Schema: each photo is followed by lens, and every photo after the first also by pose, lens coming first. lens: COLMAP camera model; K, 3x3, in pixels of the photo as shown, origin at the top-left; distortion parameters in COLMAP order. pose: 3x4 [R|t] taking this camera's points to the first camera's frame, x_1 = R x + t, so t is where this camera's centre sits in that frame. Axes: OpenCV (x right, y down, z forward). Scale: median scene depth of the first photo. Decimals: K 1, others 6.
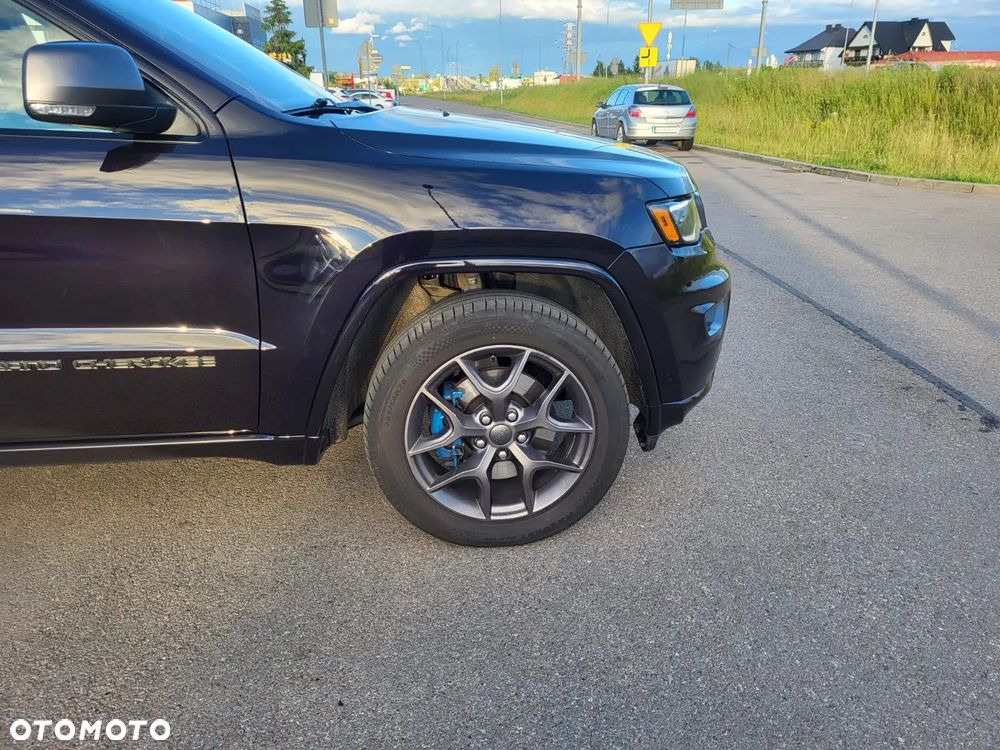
lens RADIAL K [[757.3, 0, 504.2], [0, 757.3, 383.1], [0, 0, 1]] dist [0.045705, -0.040591]
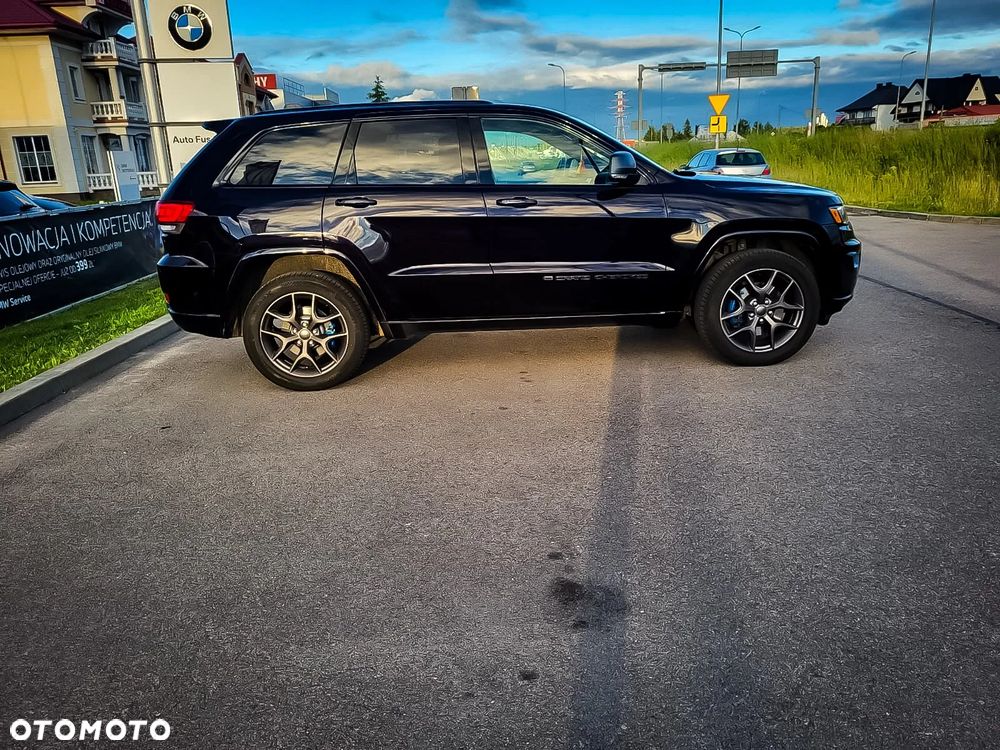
lens RADIAL K [[757.3, 0, 503.9], [0, 757.3, 381.1], [0, 0, 1]] dist [0.045705, -0.040591]
pose [[0.997421, -0.013524, -0.070480, -0.091125], [0.007771, 0.996662, -0.081268, 0.067702], [0.071344, 0.080510, 0.994197, -0.191326]]
